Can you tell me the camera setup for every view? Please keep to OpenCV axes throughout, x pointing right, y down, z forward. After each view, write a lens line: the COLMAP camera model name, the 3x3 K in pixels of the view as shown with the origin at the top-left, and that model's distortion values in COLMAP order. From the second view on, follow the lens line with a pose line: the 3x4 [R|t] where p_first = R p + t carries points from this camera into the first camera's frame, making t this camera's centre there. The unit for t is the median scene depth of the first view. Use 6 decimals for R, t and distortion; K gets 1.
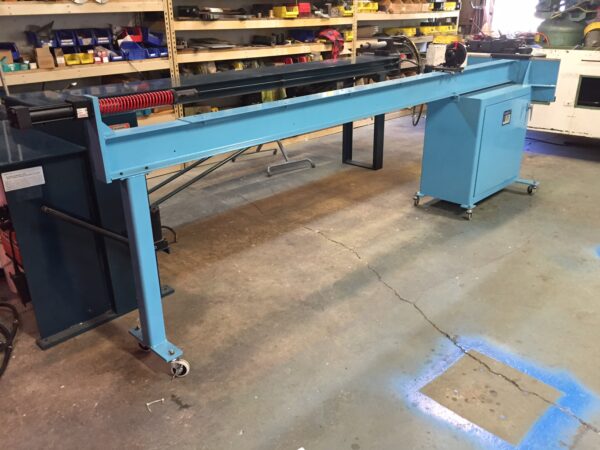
lens RADIAL K [[513.6, 0, 298.8], [0, 513.6, 224.5], [0, 0, 1]] dist [0.008624, -0.001306]
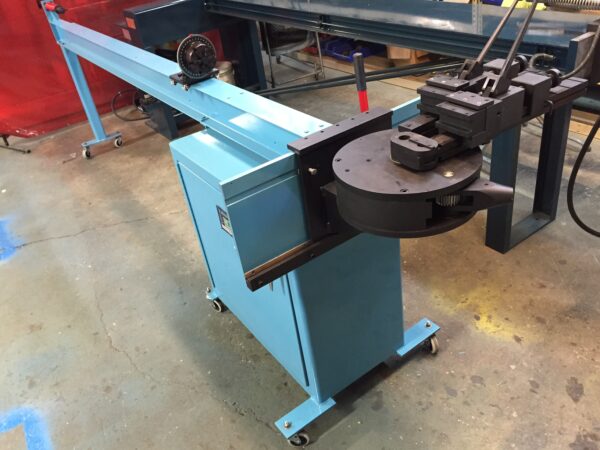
lens RADIAL K [[513.6, 0, 300.4], [0, 513.6, 226.2], [0, 0, 1]] dist [0.008624, -0.001306]
pose [[-0.168971, 0.575006, -0.800511, 0.977808], [-0.254866, 0.759075, 0.599039, -0.640675], [0.952099, 0.305243, 0.018288, 1.335686]]
